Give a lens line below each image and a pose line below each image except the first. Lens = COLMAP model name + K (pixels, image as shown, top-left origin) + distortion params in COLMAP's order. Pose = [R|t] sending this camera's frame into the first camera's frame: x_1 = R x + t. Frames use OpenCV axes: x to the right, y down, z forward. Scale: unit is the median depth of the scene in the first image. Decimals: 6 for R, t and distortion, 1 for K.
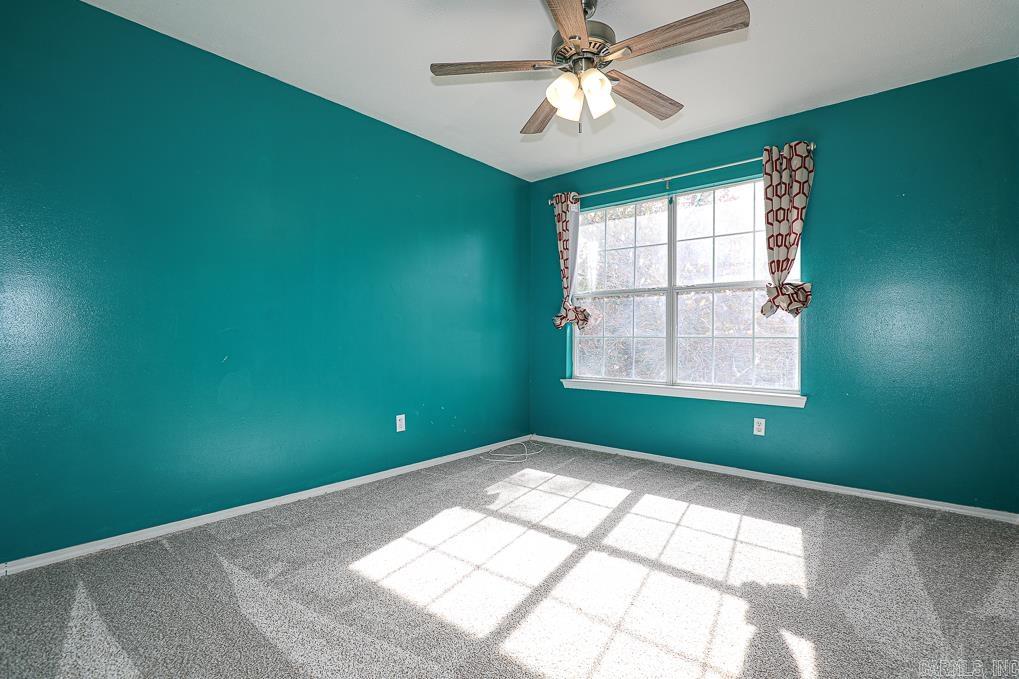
lens RADIAL K [[465.8, 0, 509.5], [0, 465.8, 339.5], [0, 0, 1]] dist [-0.001600, -0.000209]
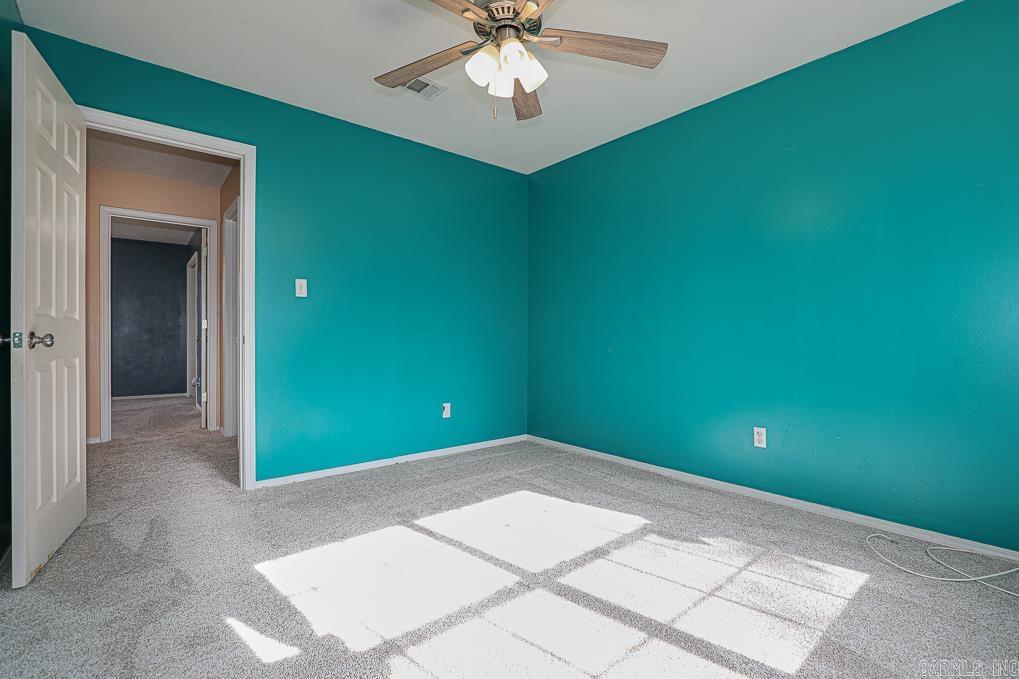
lens RADIAL K [[458.9, 0, 509.5], [0, 458.9, 339.5], [0, 0, 1]] dist [0.000548, -0.000196]
pose [[-0.173691, -0.007957, -0.984768, 0.768434], [0.002589, 0.999960, -0.008537, 0.018896], [0.984797, -0.004033, -0.173664, 0.859641]]
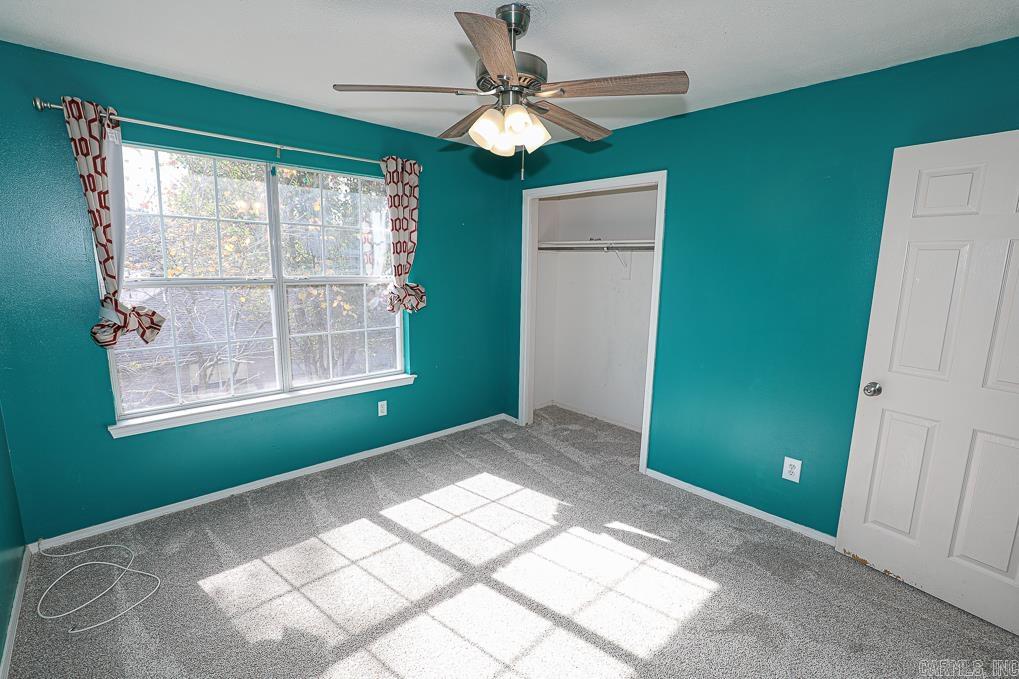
lens RADIAL K [[469.4, 0, 515.1], [0, 469.4, 346.7], [0, 0, 1]] dist [-0.000066, 0.000127]
pose [[0.128460, -0.183178, 0.974651, -0.596729], [-0.011030, 0.982469, 0.186101, -0.207646], [-0.991653, -0.034657, 0.124187, 0.634153]]
